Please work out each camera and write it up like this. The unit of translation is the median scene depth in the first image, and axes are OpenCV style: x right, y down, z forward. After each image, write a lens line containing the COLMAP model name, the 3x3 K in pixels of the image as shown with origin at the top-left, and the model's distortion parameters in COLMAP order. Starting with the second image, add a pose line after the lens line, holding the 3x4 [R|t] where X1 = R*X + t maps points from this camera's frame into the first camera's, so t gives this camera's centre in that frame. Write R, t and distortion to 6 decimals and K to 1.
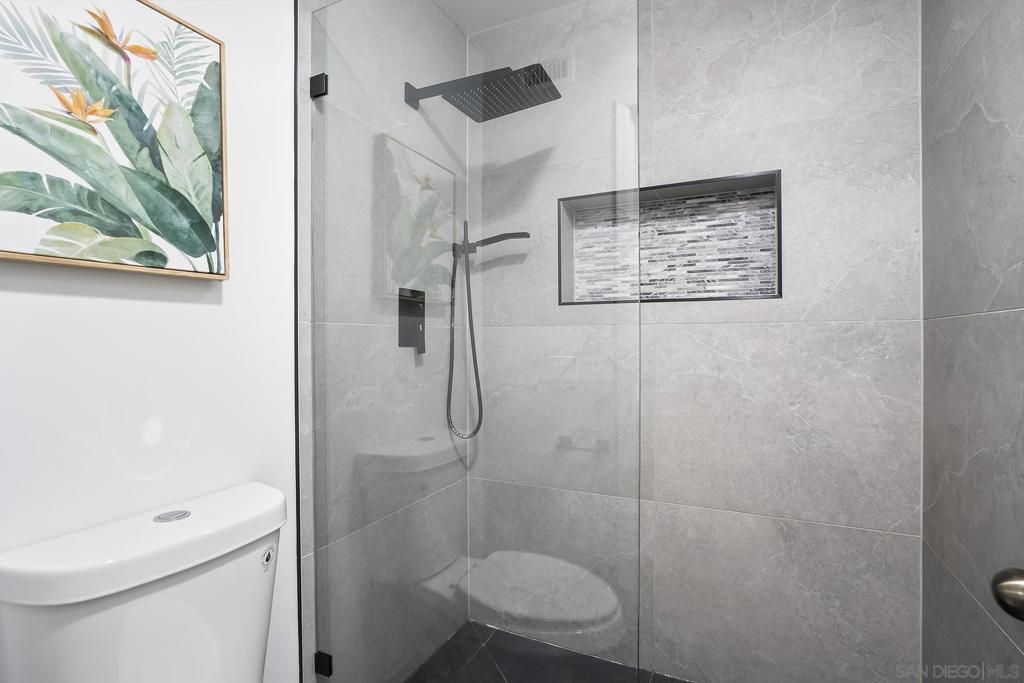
lens RADIAL K [[492.7, 0, 512.0], [0, 492.7, 341.5], [0, 0, 1]] dist [-0.049392, 0.000112]
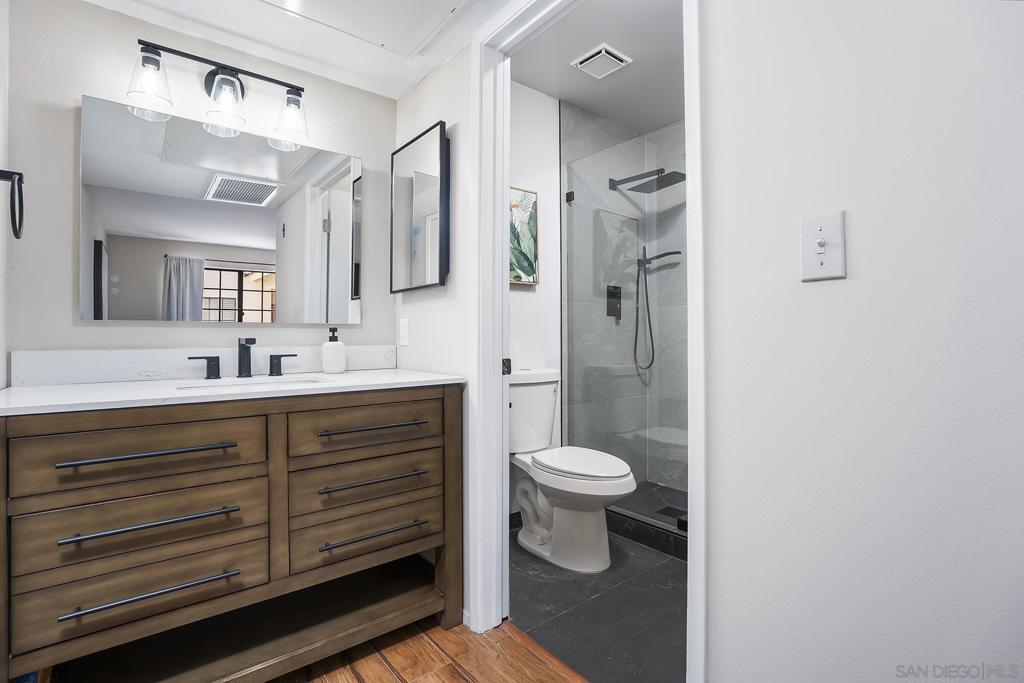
lens RADIAL K [[474.1, 0, 512.0], [0, 474.1, 341.5], [0, 0, 1]] dist [-0.002672, -0.000175]
pose [[0.907227, 0.000541, -0.420642, 0.240484], [0.000669, 0.999996, 0.002729, 0.118093], [0.420642, -0.002757, 0.907223, -0.949863]]
